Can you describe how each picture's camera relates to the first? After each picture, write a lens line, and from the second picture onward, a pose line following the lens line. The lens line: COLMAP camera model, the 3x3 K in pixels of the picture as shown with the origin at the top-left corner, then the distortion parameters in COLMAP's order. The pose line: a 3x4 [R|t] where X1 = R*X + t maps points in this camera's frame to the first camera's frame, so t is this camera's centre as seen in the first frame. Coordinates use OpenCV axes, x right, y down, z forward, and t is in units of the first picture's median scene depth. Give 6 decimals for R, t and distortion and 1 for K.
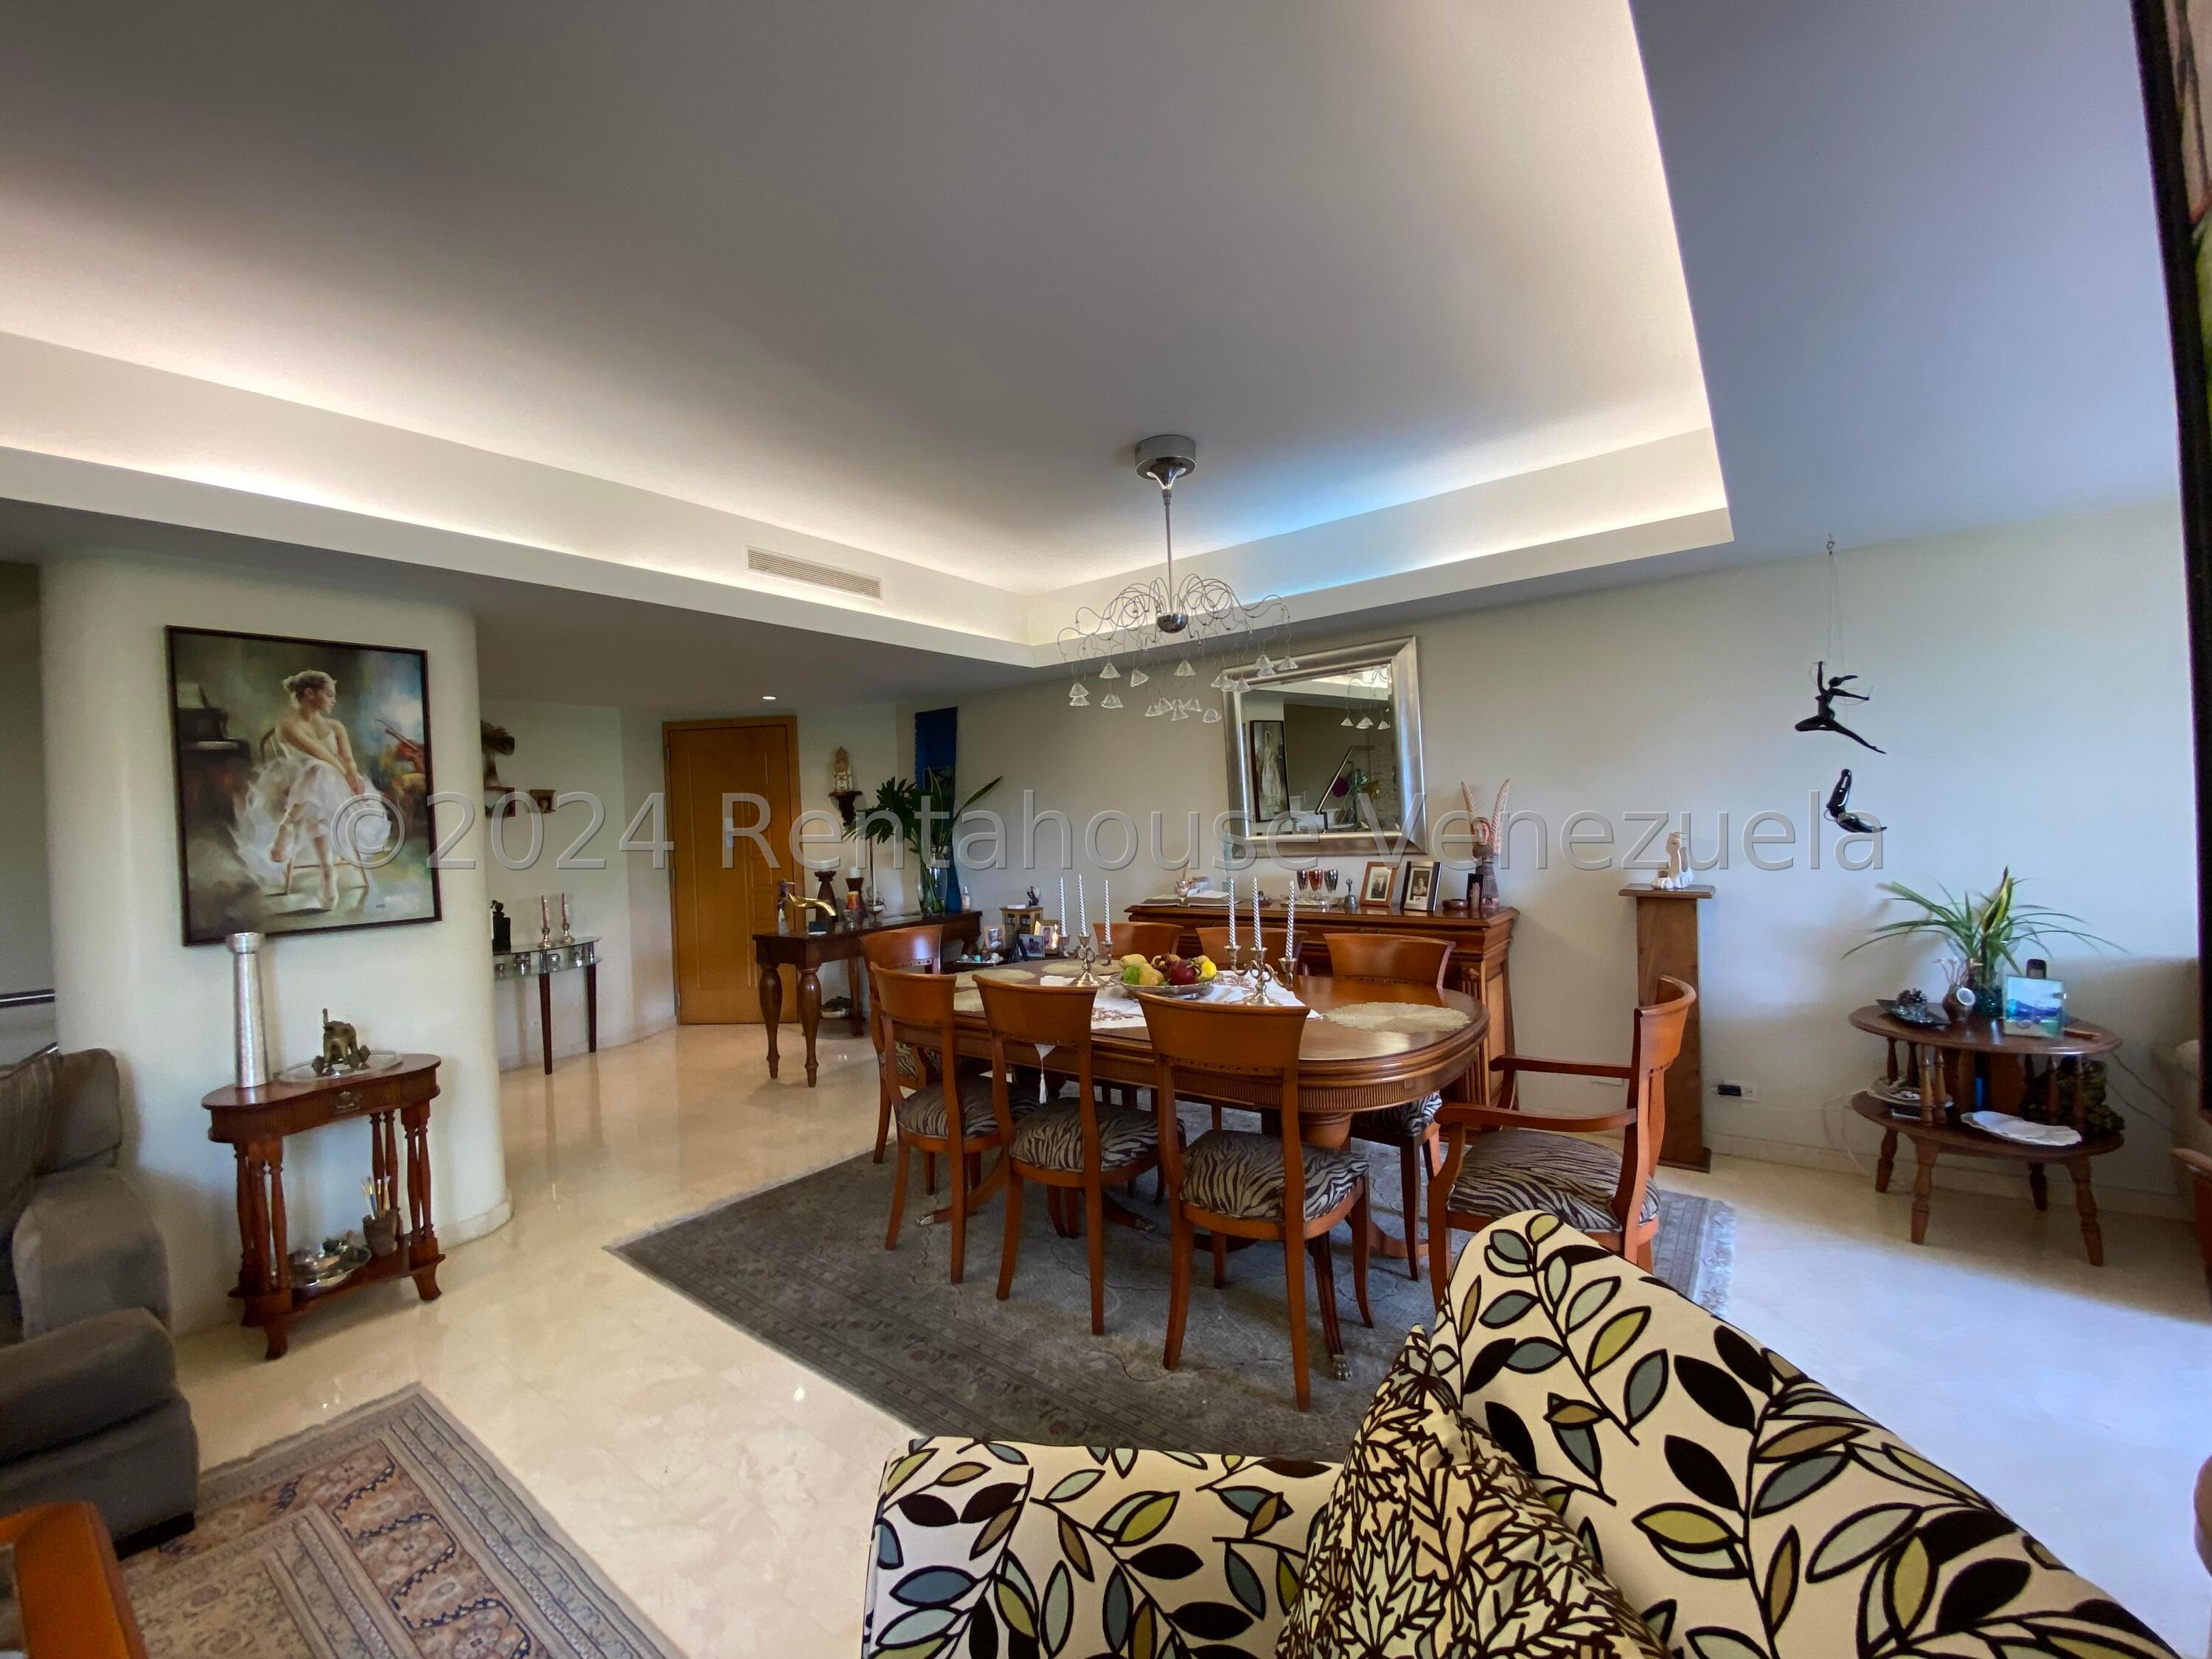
lens RADIAL K [[899.6, 0, 1106.0], [0, 899.6, 829.5], [0, 0, 1]] dist [0.000051, -0.000051]
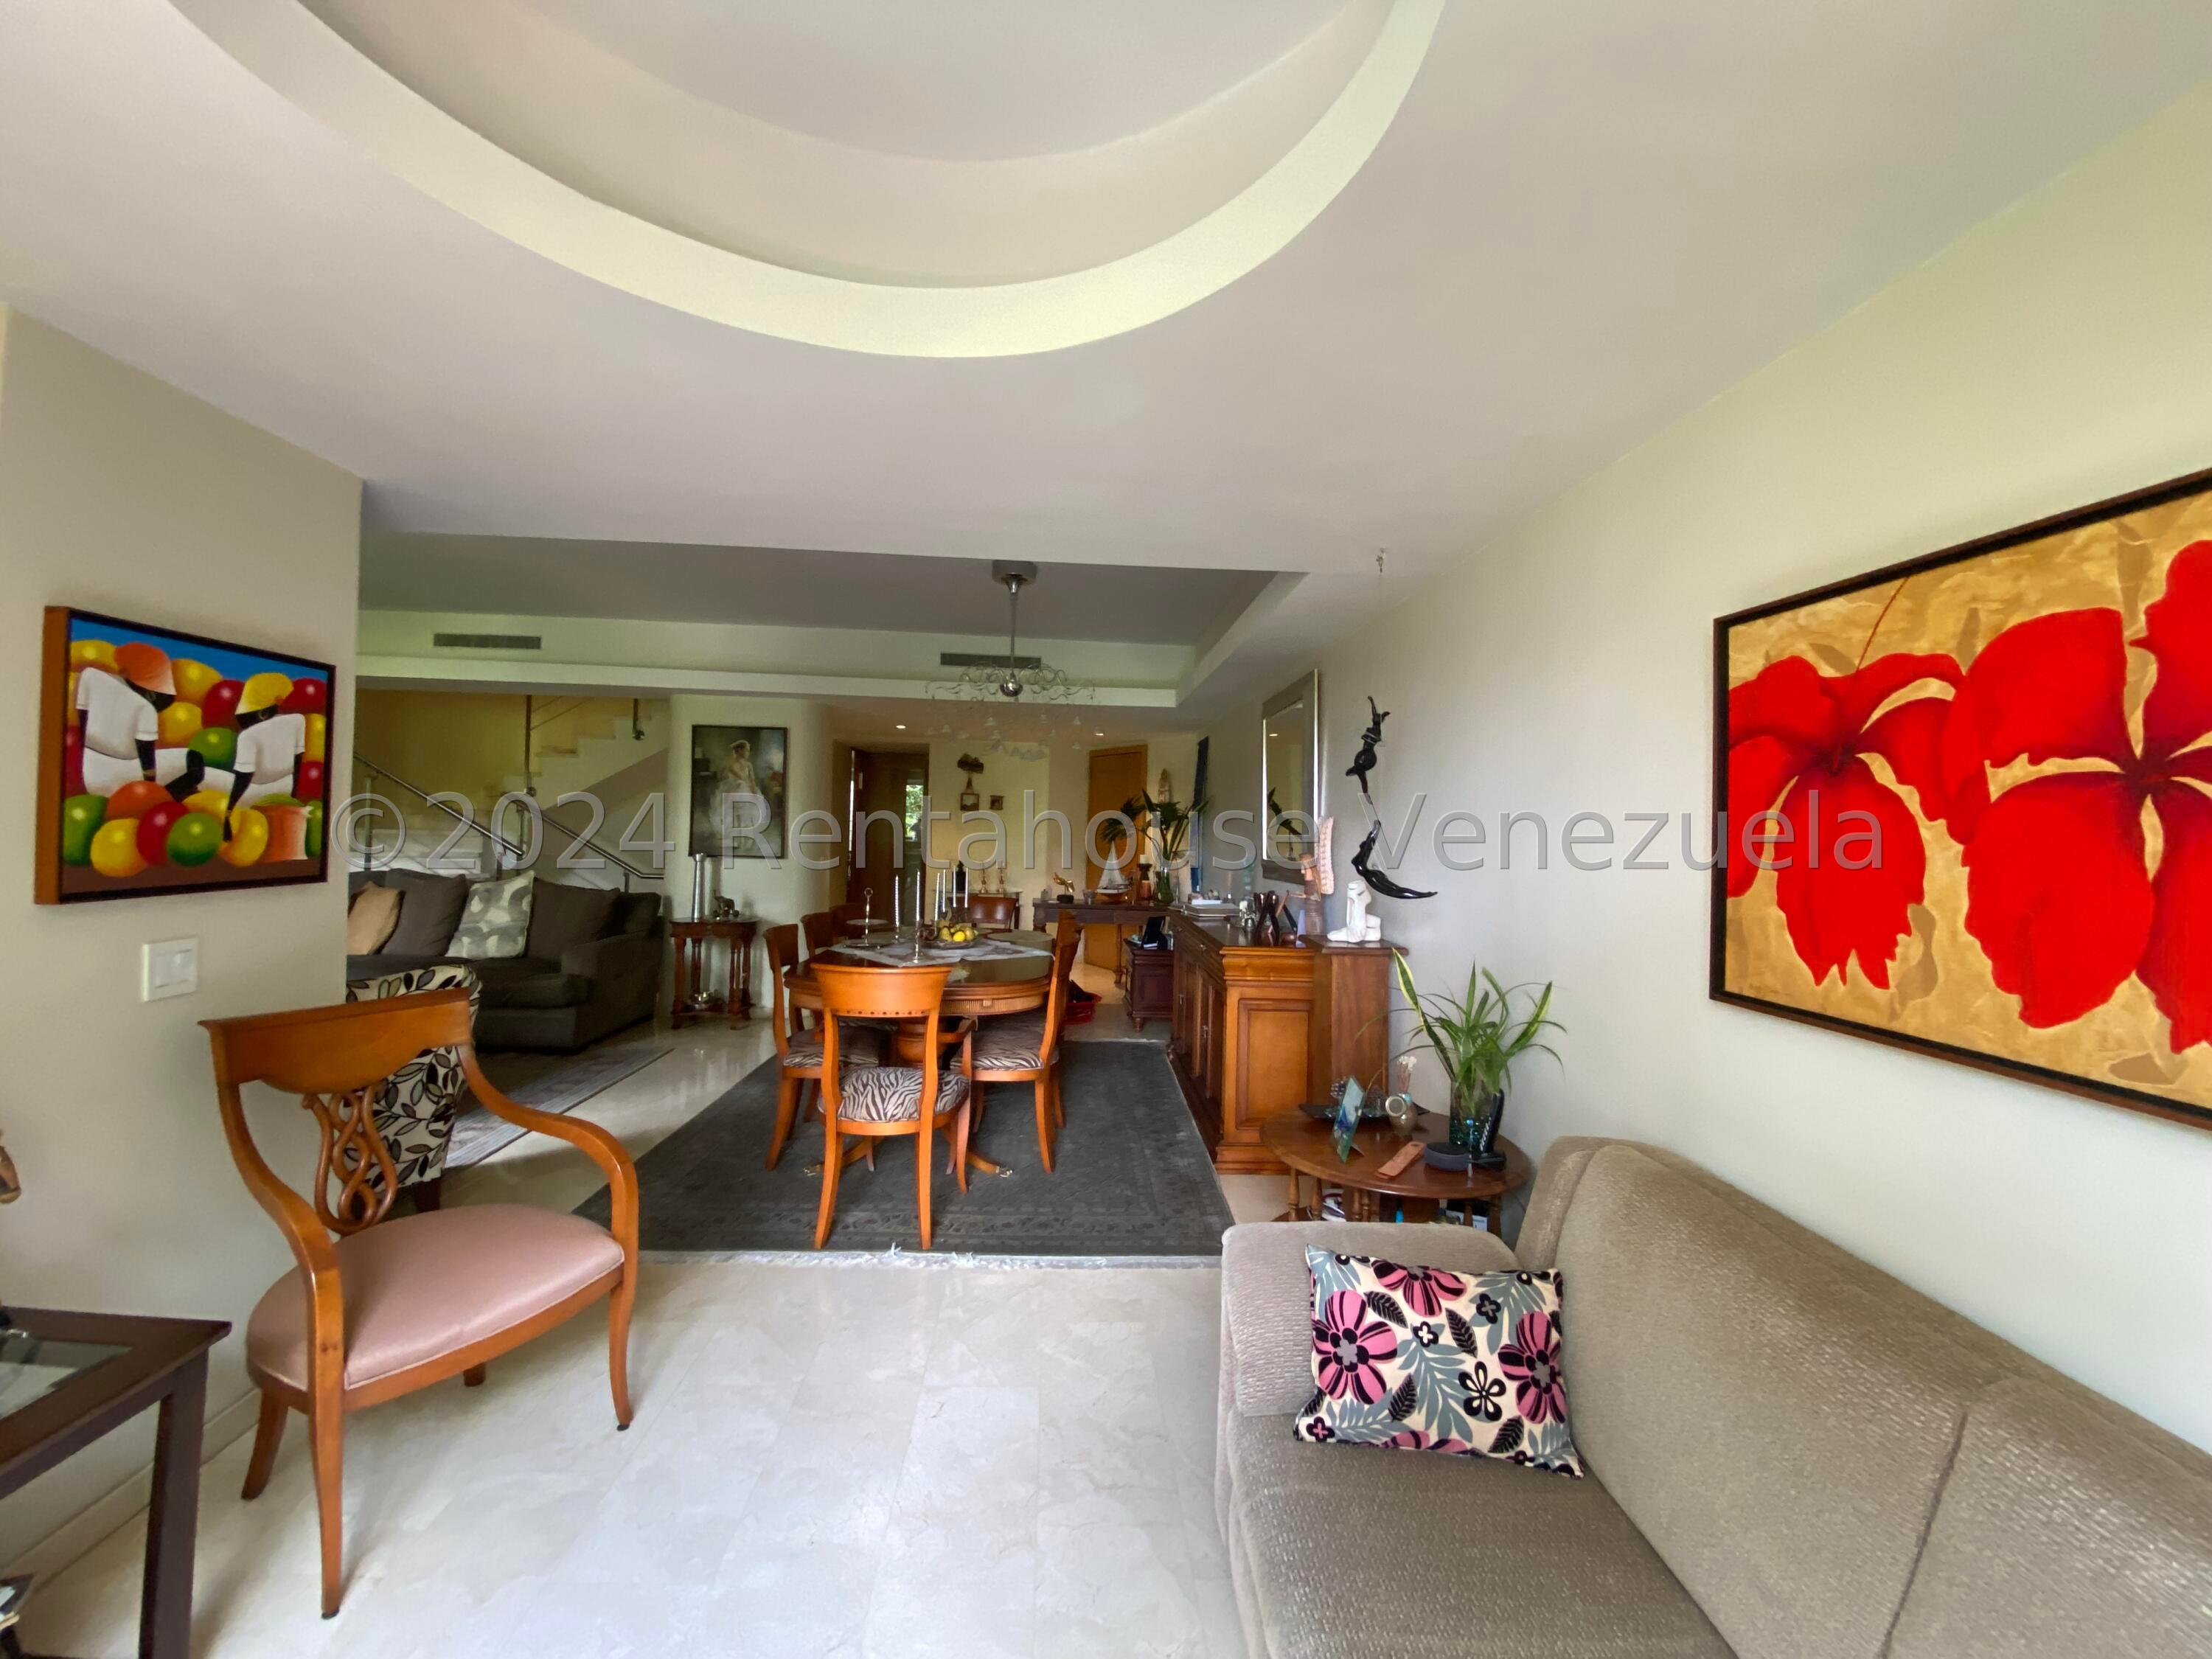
lens RADIAL K [[899.6, 0, 1106.0], [0, 899.6, 829.5], [0, 0, 1]] dist [0.000051, -0.000051]
pose [[0.638683, 0.060157, -0.767115, 1.385449], [-0.068131, 0.997445, 0.021495, -0.062988], [0.766448, 0.038536, 0.641150, 0.259801]]
